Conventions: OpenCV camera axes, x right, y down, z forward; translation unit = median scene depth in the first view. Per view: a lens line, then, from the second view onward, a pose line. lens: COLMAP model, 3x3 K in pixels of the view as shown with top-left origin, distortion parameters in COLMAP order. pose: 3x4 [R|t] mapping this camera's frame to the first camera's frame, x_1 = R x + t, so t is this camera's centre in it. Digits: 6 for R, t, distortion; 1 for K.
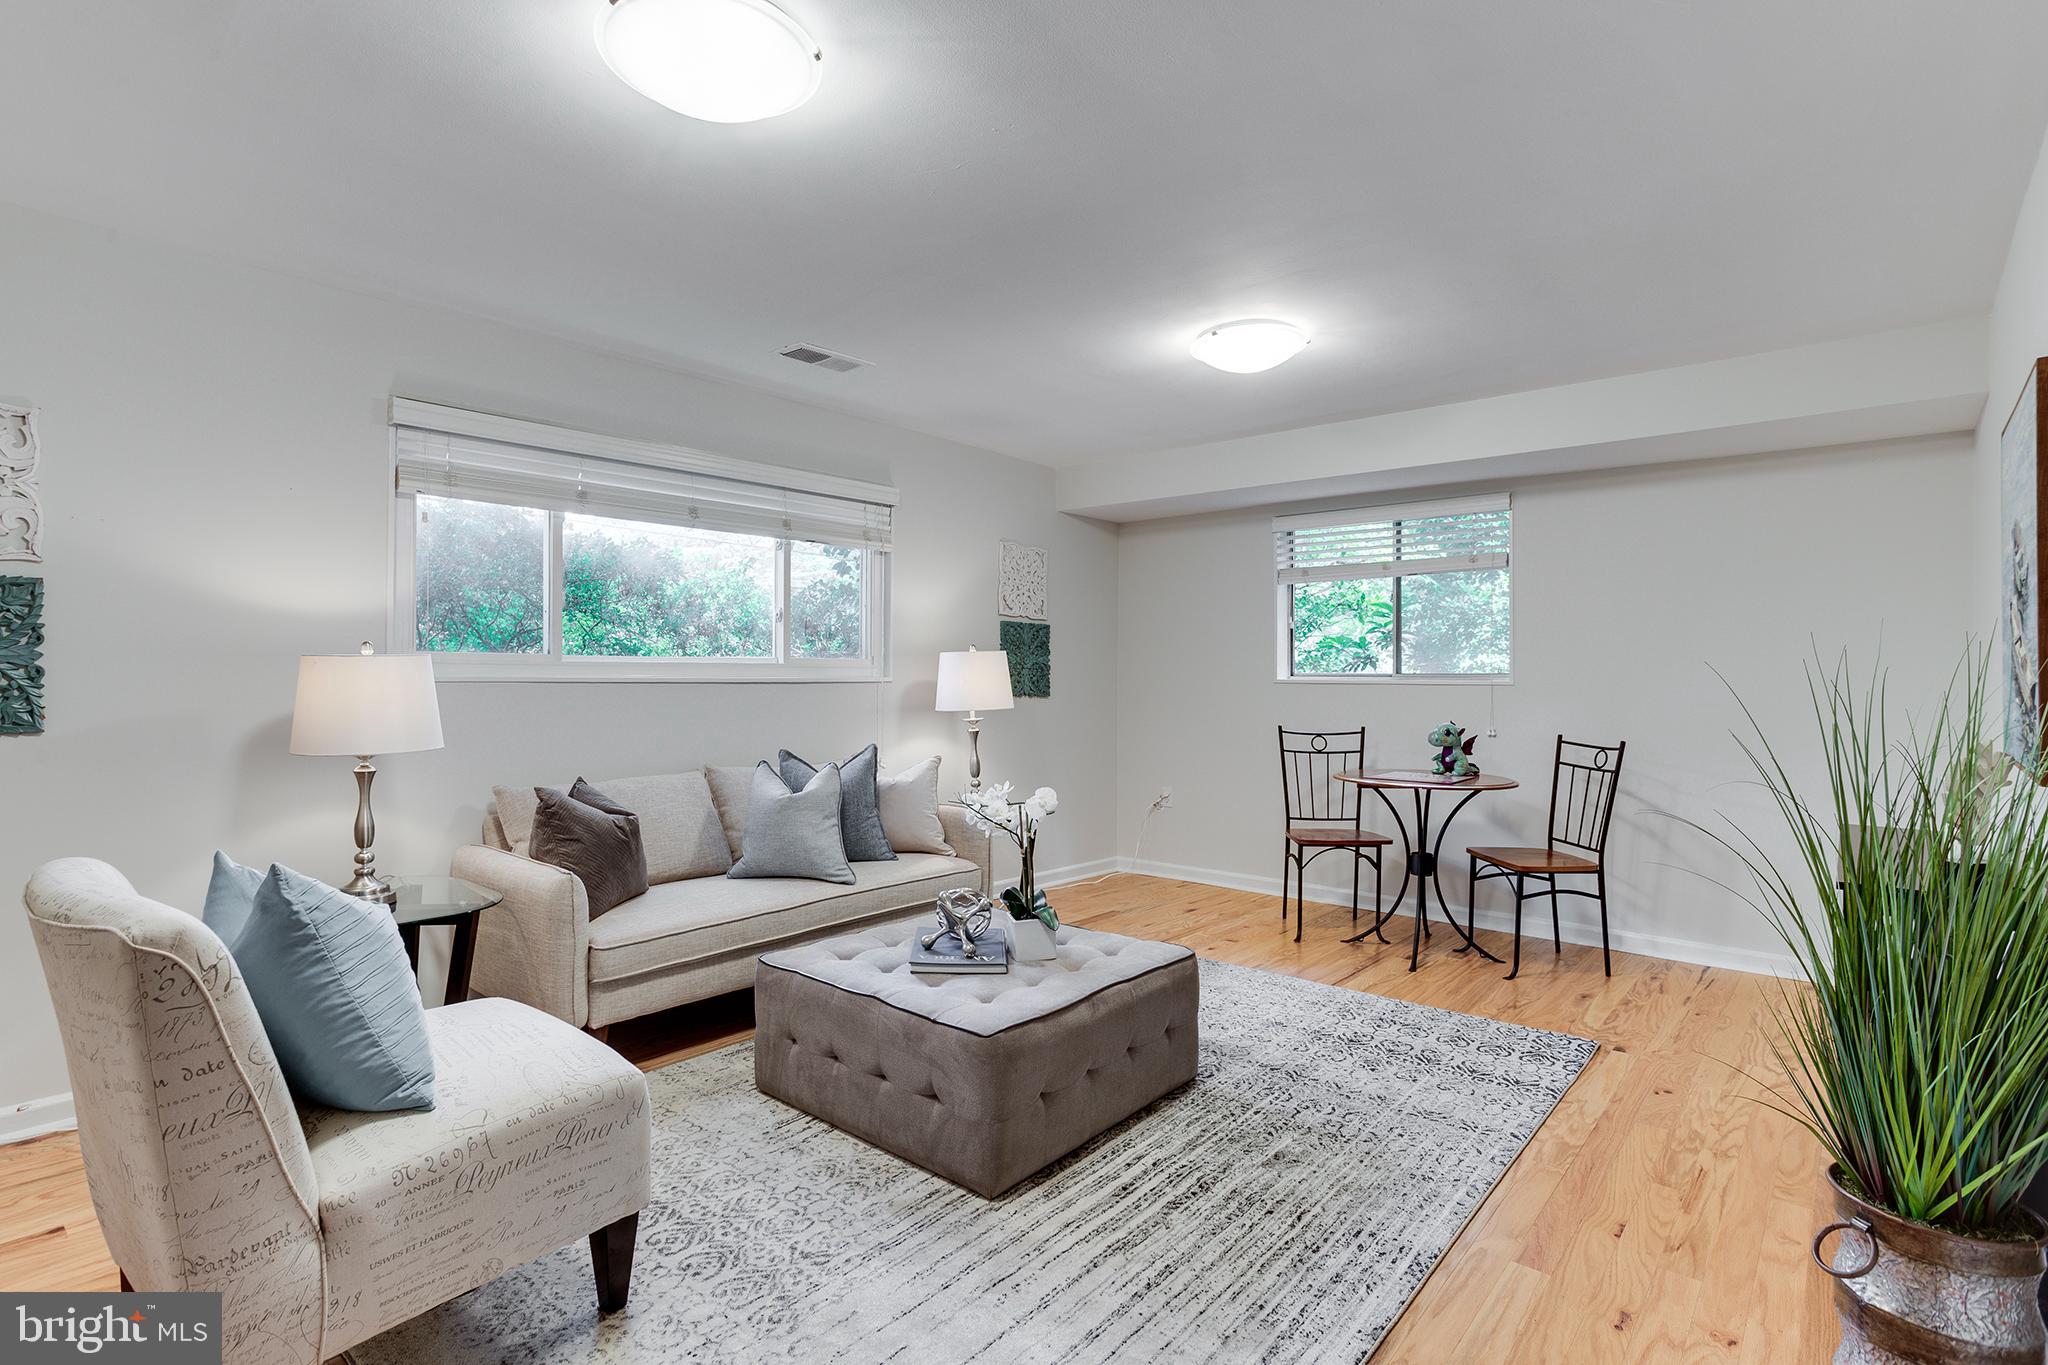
lens RADIAL K [[1016.3, 0, 1008.9], [0, 1016.3, 674.9], [0, 0, 1]] dist [-0.050833, 0.030158]
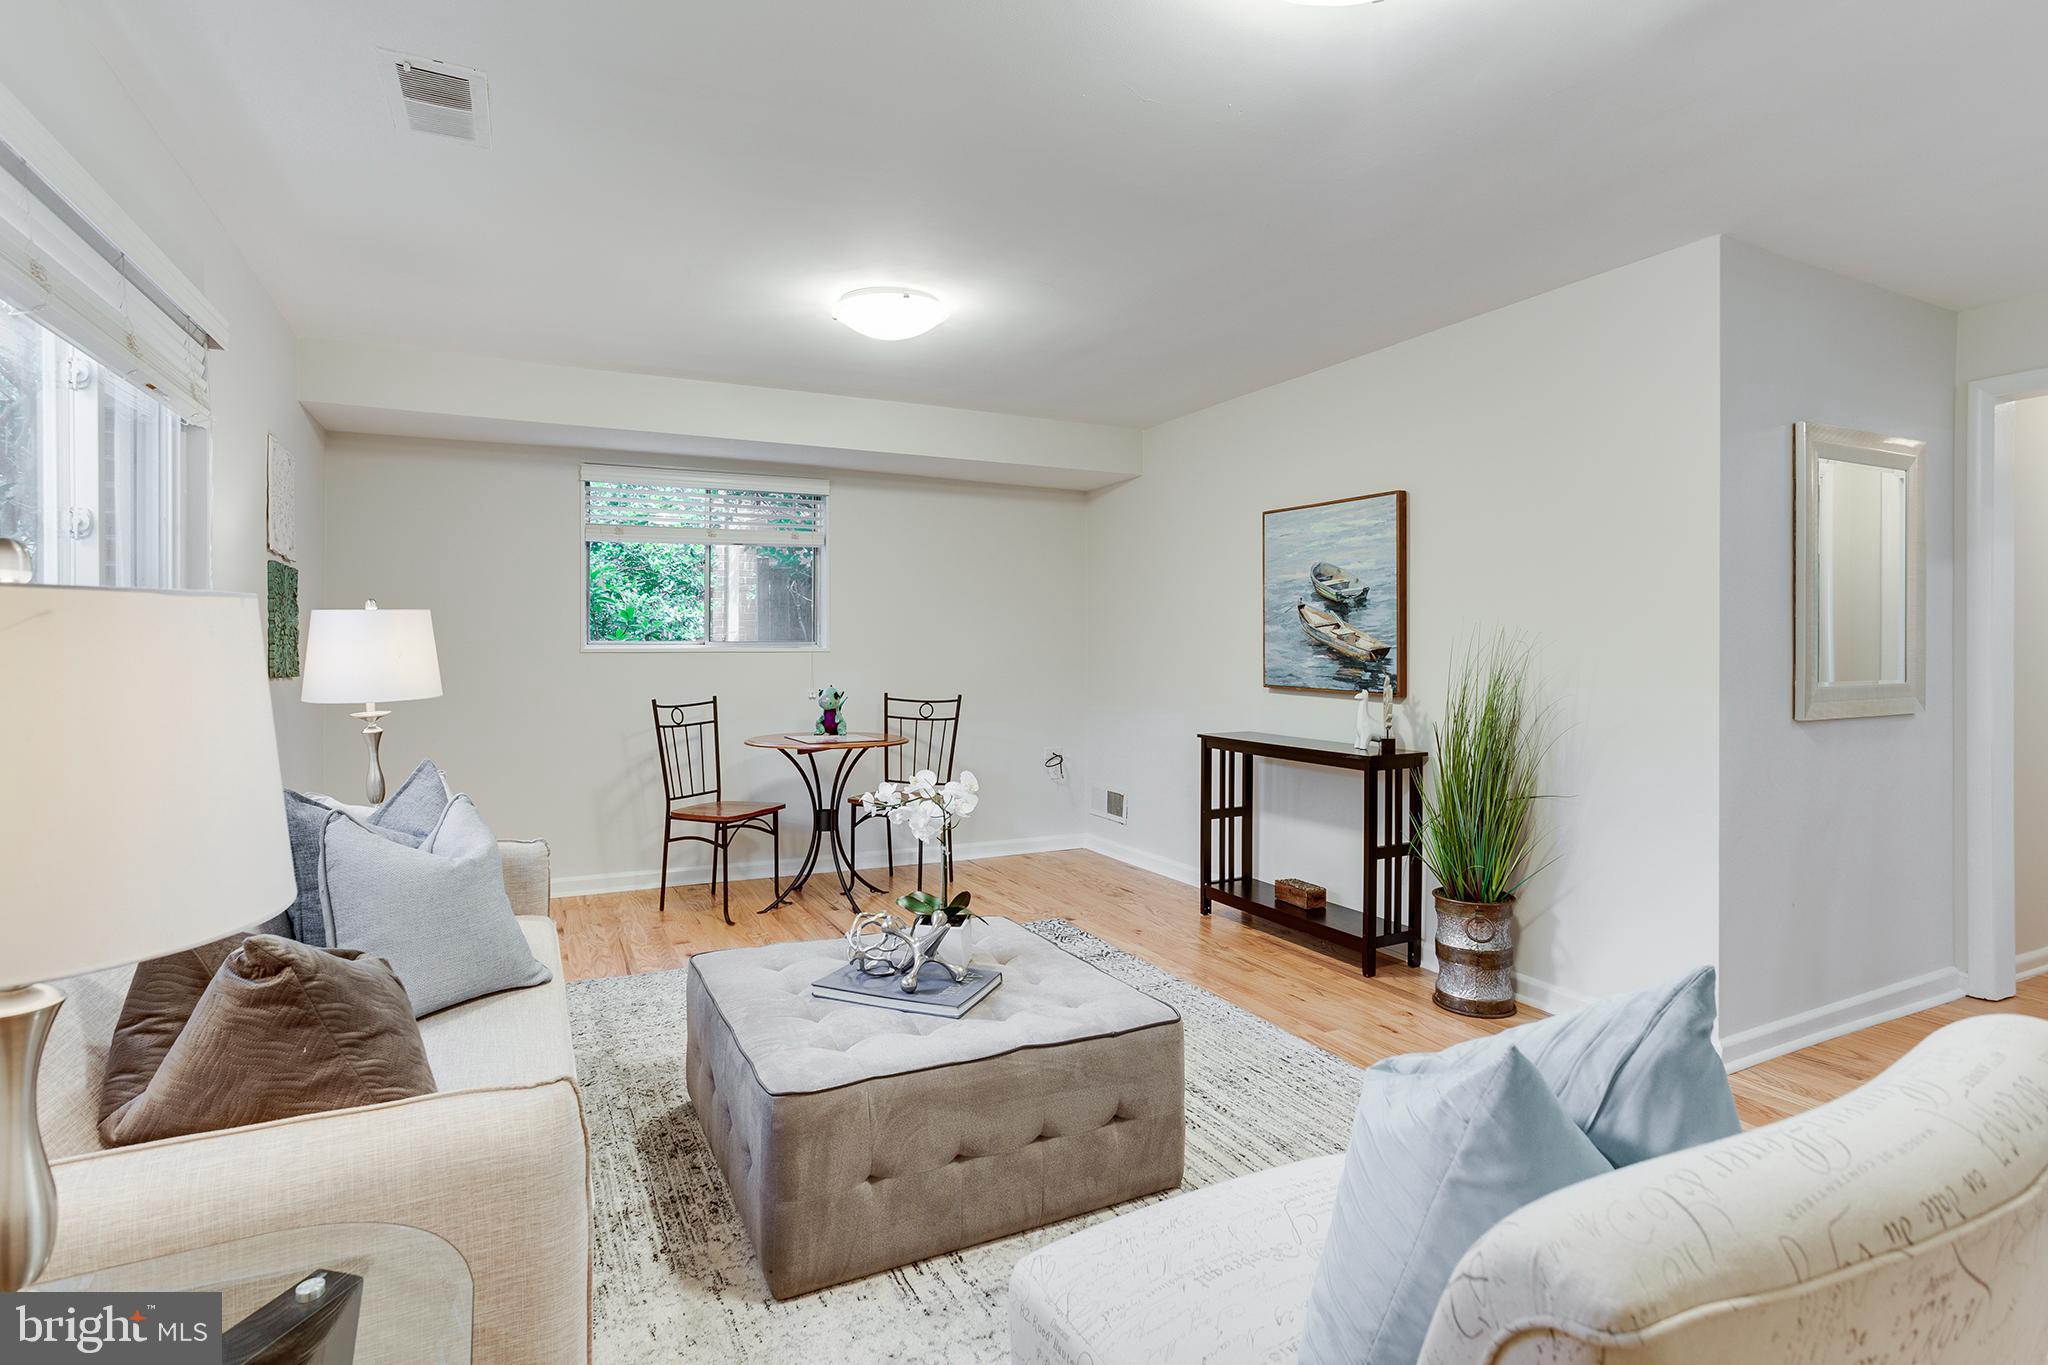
lens RADIAL K [[1016.3, 0, 1008.9], [0, 1016.3, 674.9], [0, 0, 1]] dist [-0.050833, 0.030158]
pose [[0.377197, -0.033118, 0.925541, -0.751067], [0.004405, 0.999413, 0.033965, -0.002088], [-0.926122, -0.008734, 0.377122, 0.621448]]
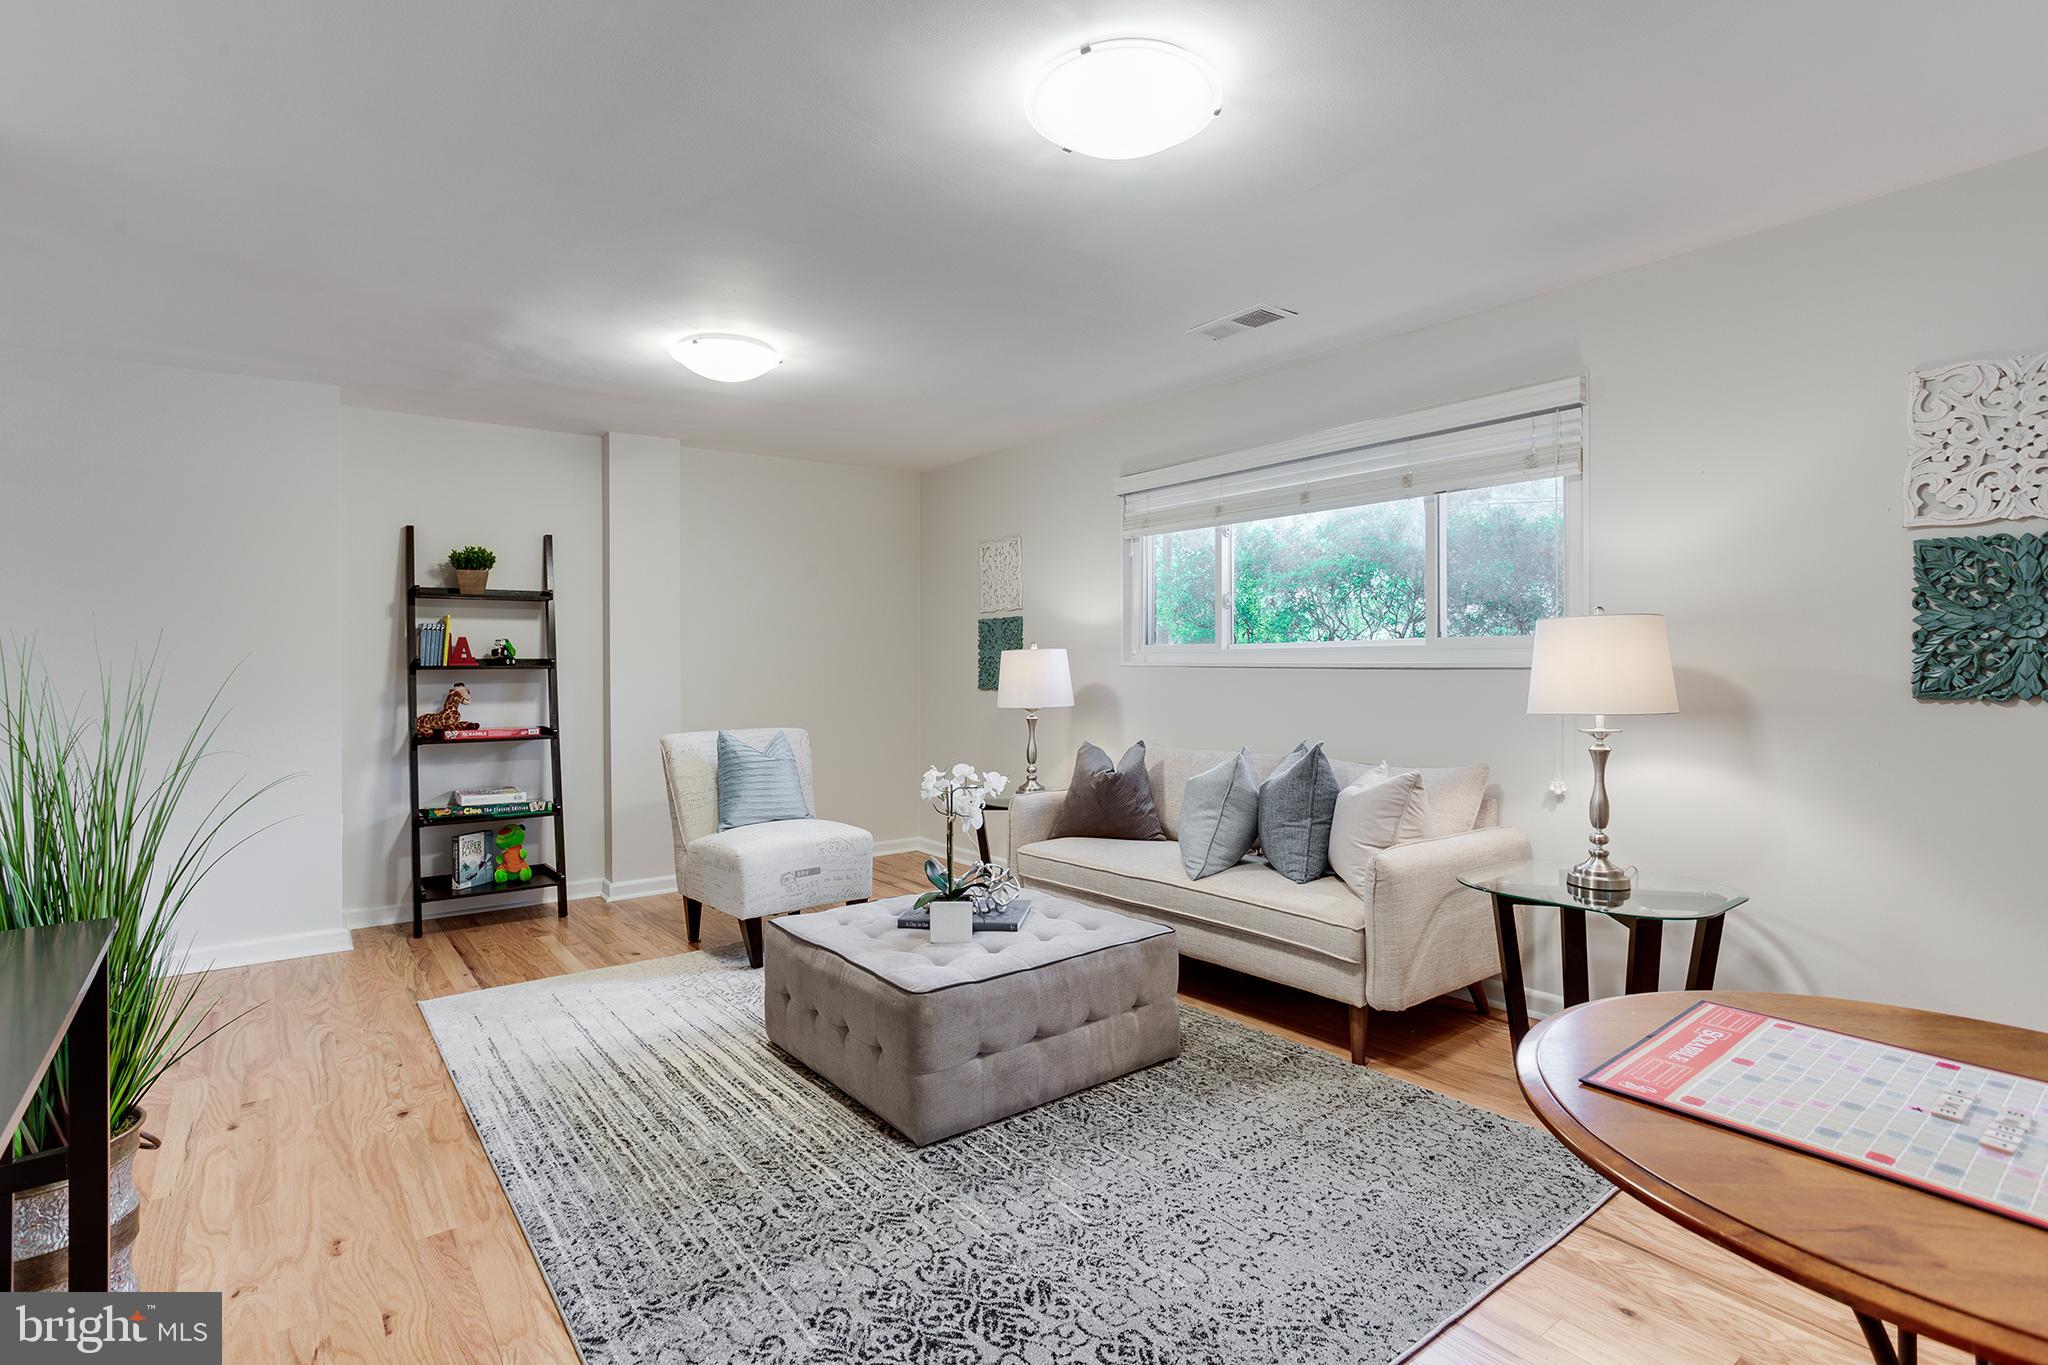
lens RADIAL K [[1016.3, 0, 1008.9], [0, 1016.3, 674.9], [0, 0, 1]] dist [-0.050833, 0.030158]
pose [[-0.217654, 0.008666, -0.975987, 0.979991], [0.002191, 0.999962, 0.008390, 0.008105], [0.976023, -0.000312, -0.217665, 1.265692]]
